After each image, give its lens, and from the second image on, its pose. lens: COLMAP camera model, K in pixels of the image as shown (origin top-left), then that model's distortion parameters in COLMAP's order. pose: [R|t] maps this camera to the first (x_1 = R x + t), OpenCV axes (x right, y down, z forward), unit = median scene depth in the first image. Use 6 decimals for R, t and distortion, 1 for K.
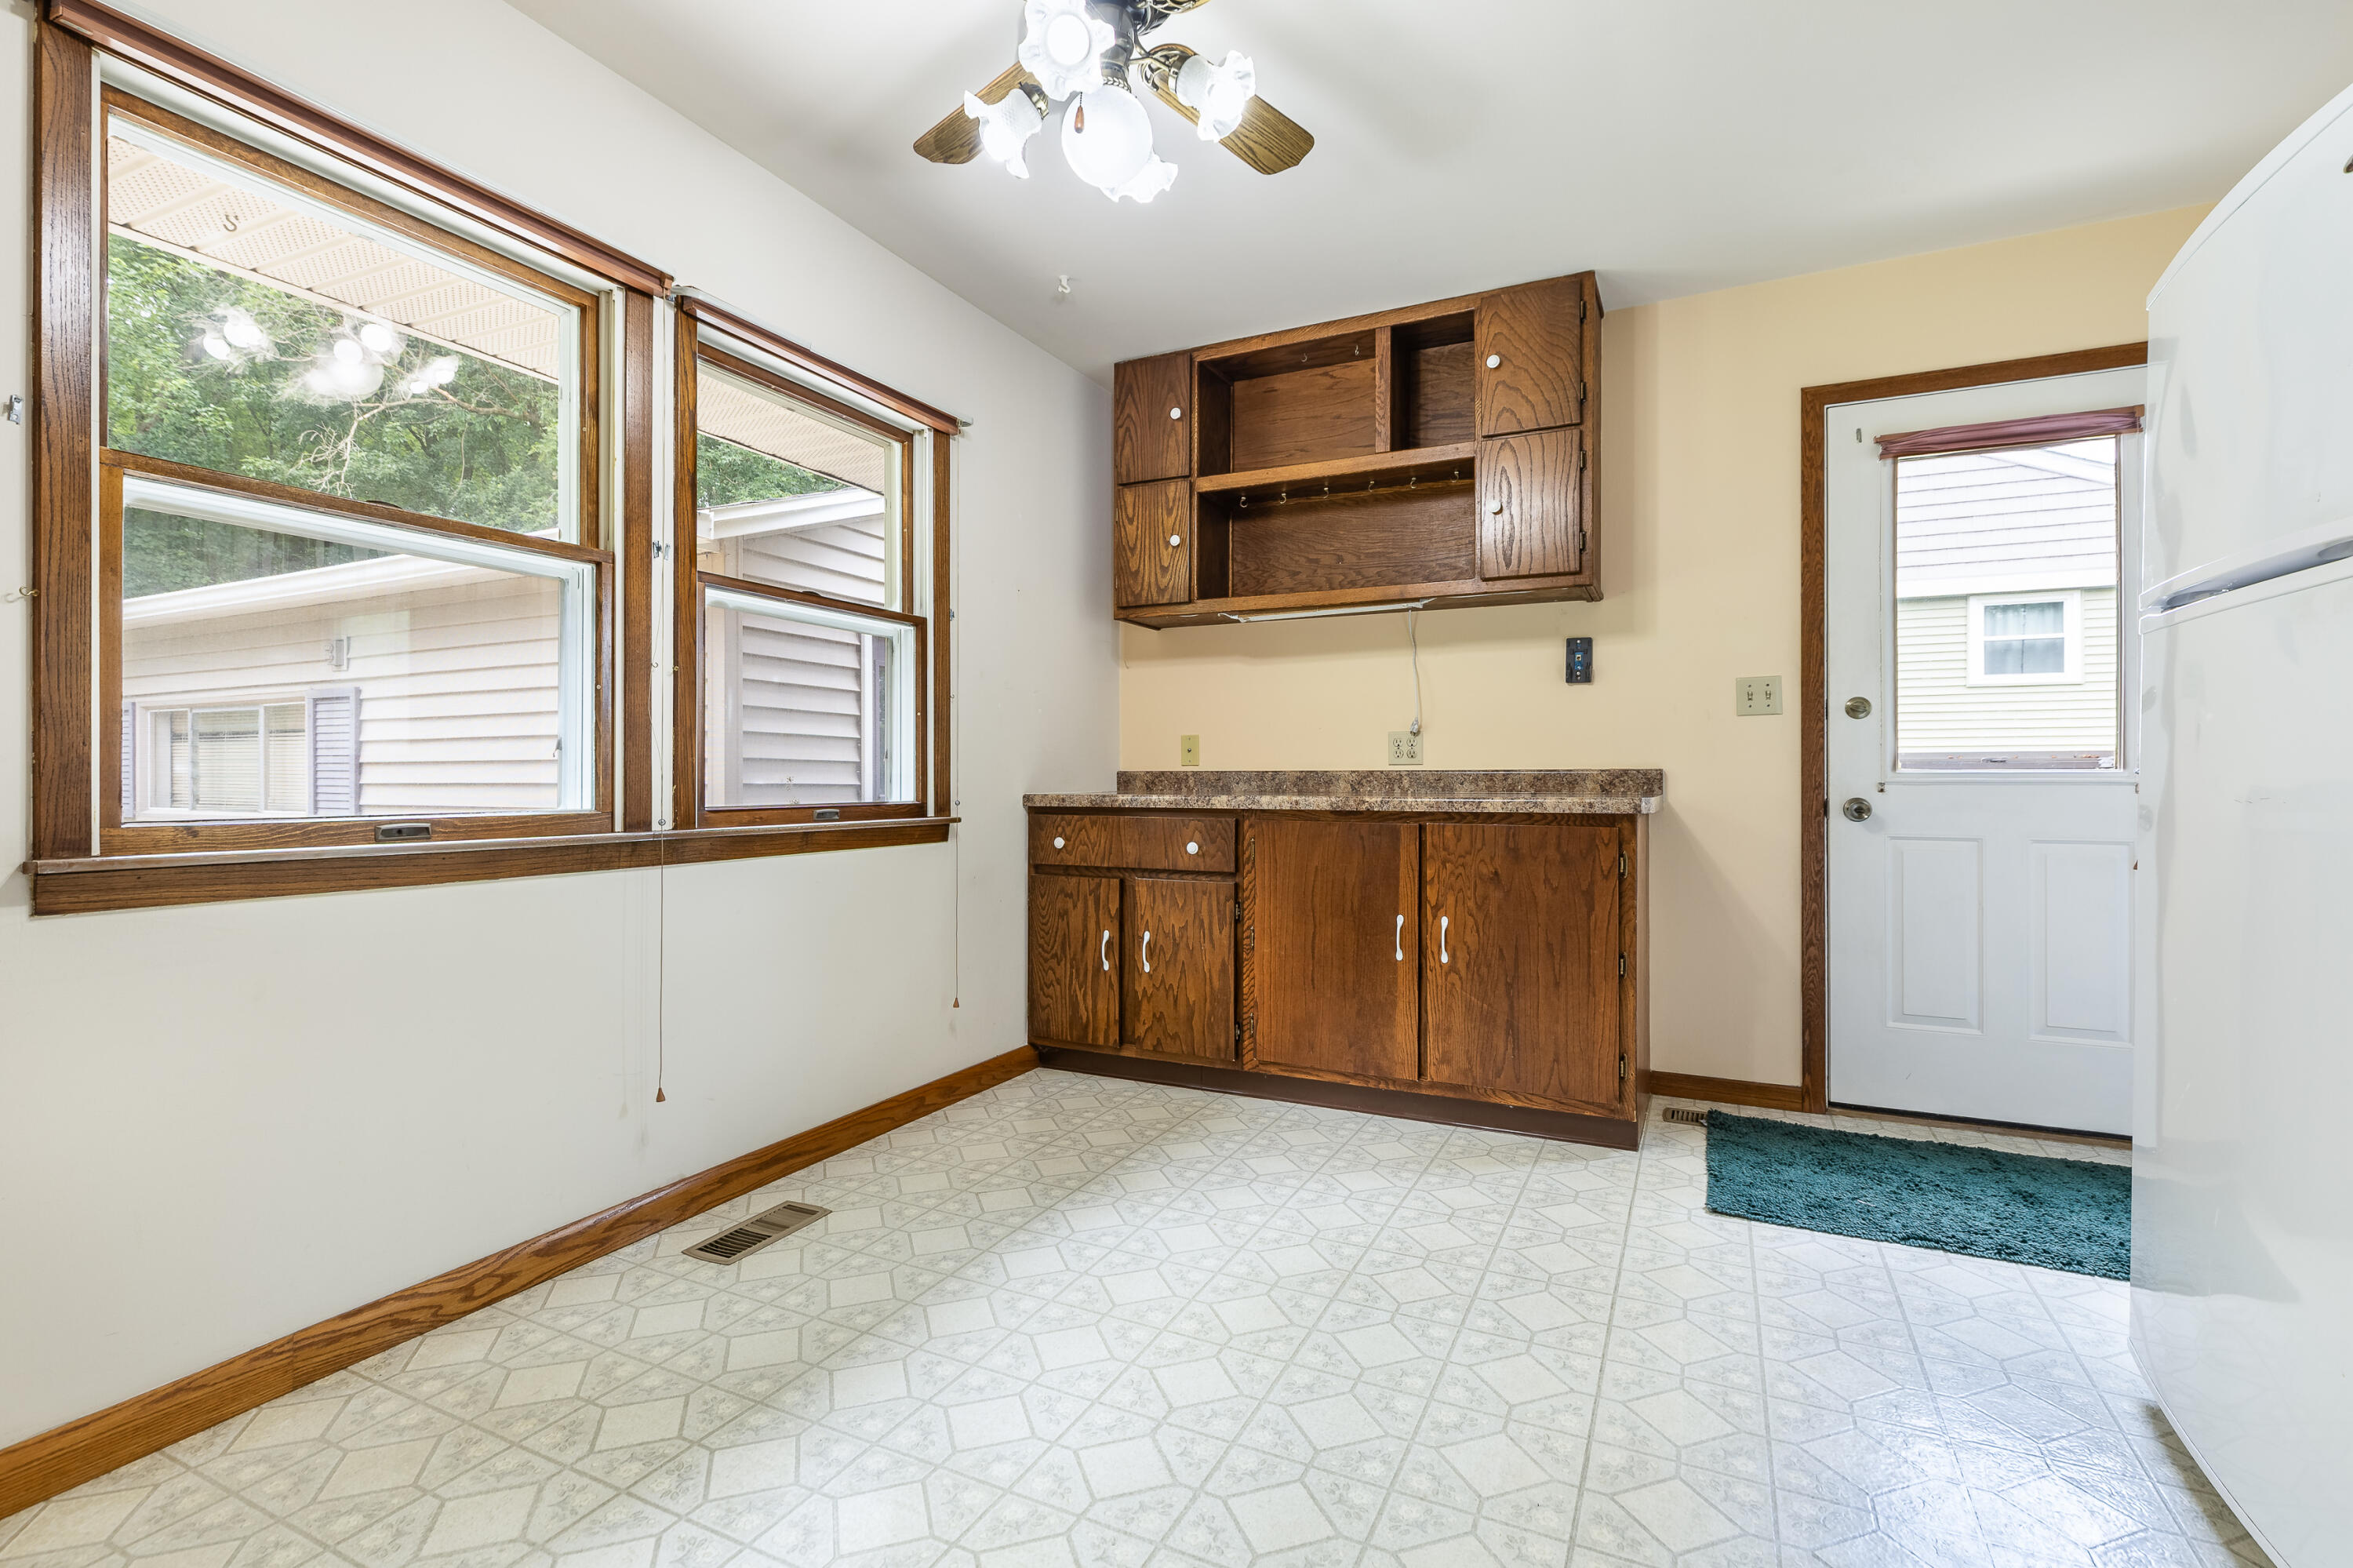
lens RADIAL K [[1065.2, 0, 1161.0], [0, 1065.2, 791.0], [0, 0, 1]] dist [0.002790, 0.001003]
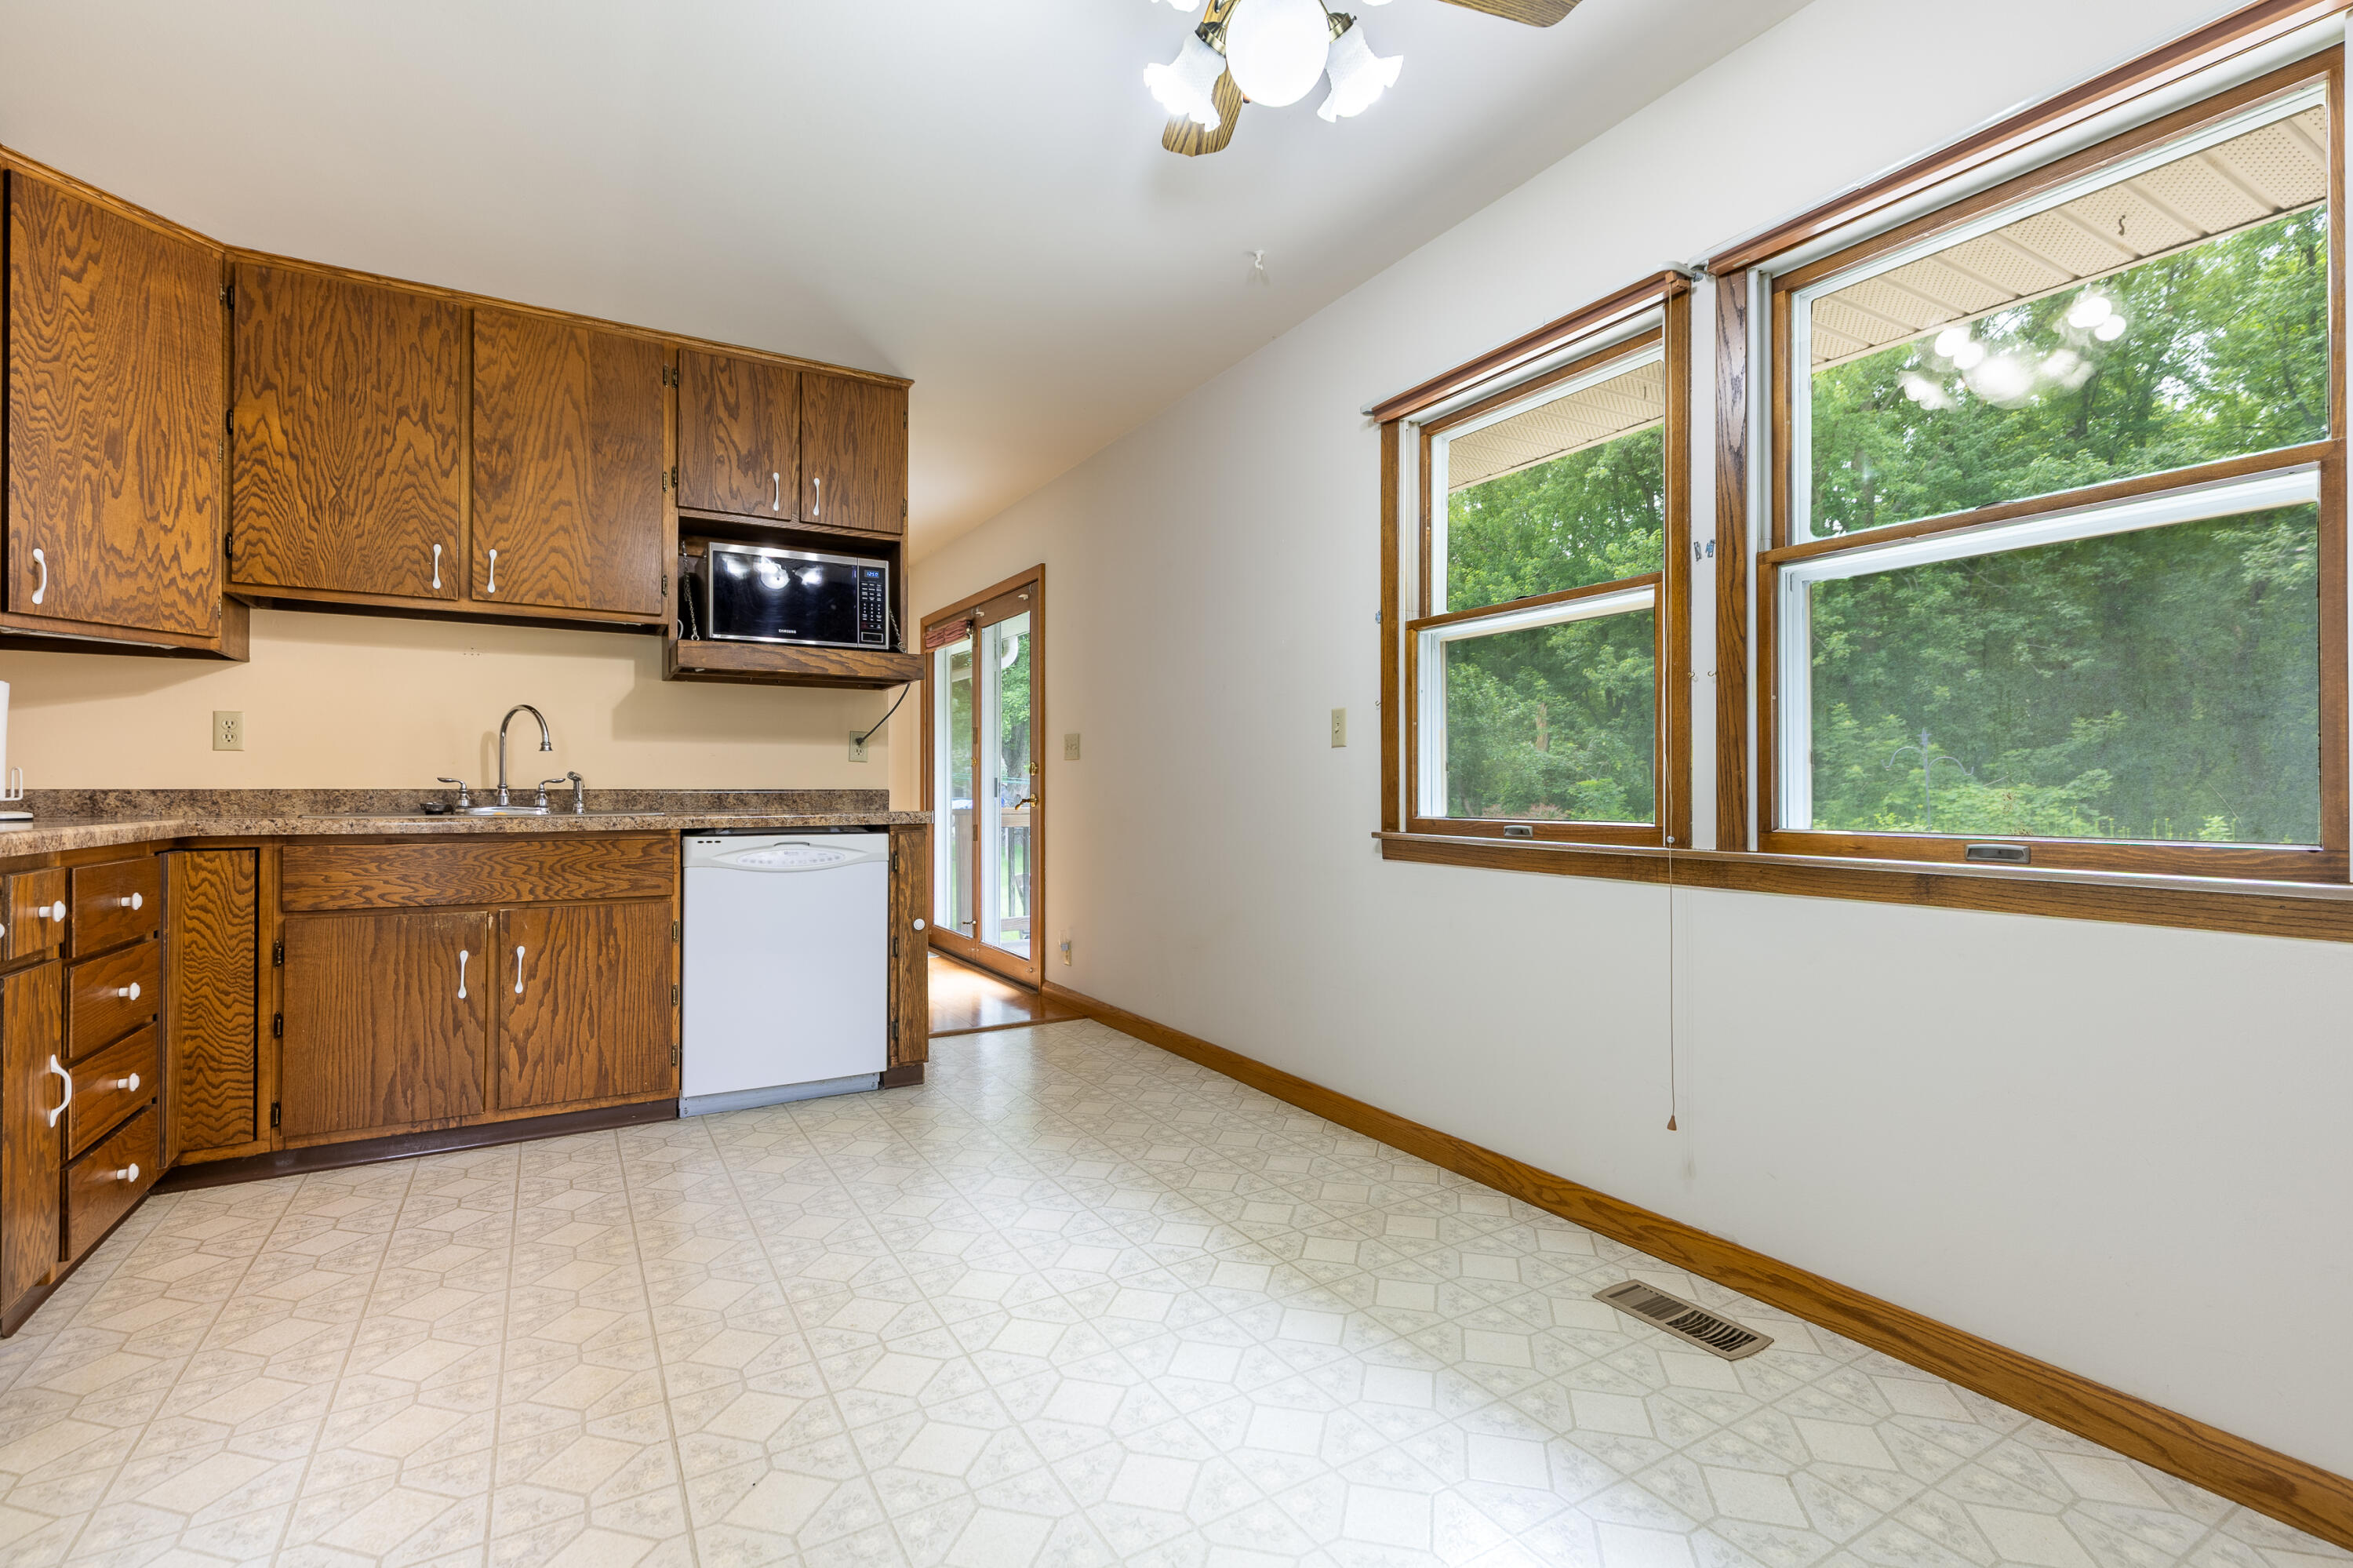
lens RADIAL K [[1065.2, 0, 1161.0], [0, 1065.2, 791.0], [0, 0, 1]] dist [0.002790, 0.001003]
pose [[-0.547423, 0.000895, -0.836856, 0.632169], [-0.008602, 0.999941, 0.006696, -0.017844], [0.836812, 0.010865, -0.547383, 1.222707]]
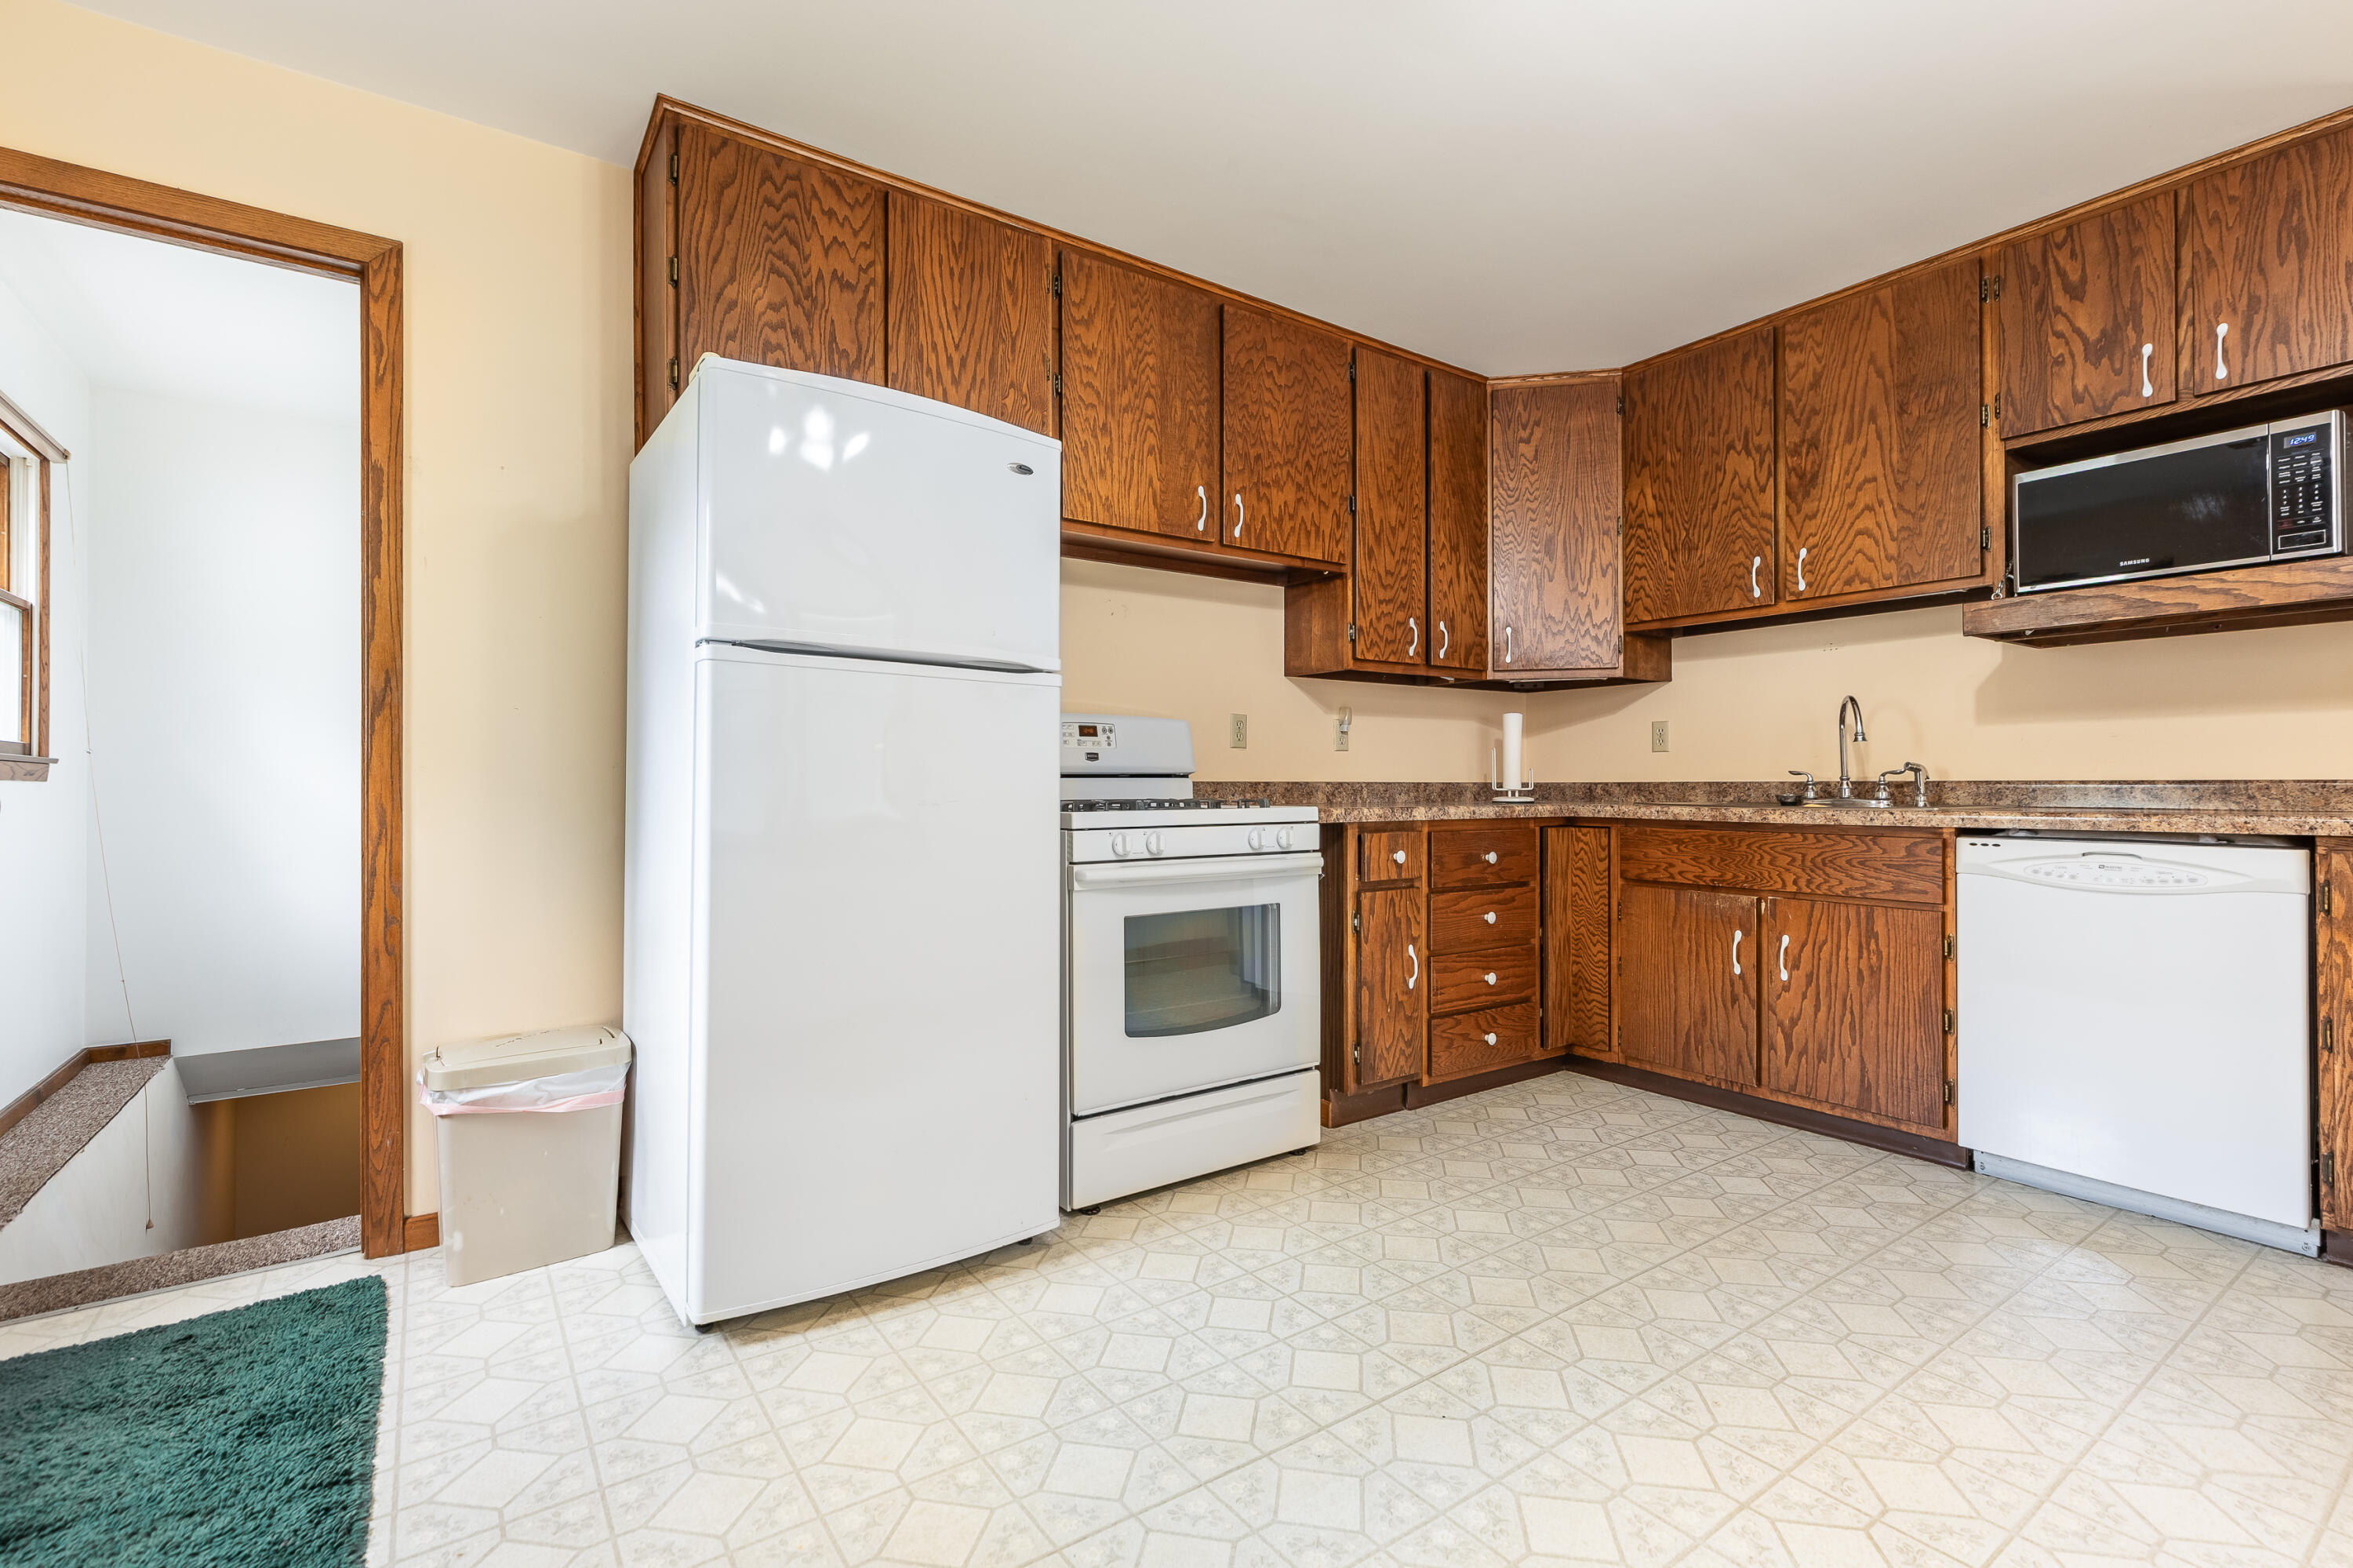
lens RADIAL K [[1046.0, 0, 1176.5], [0, 1046.0, 784.0], [0, 0, 1]] dist [0.001176, -0.000207]
pose [[-0.879877, 0.003393, 0.475188, -0.038895], [0.008736, 0.999921, 0.009037, -0.020093], [-0.475120, 0.012103, -0.879838, 1.379485]]
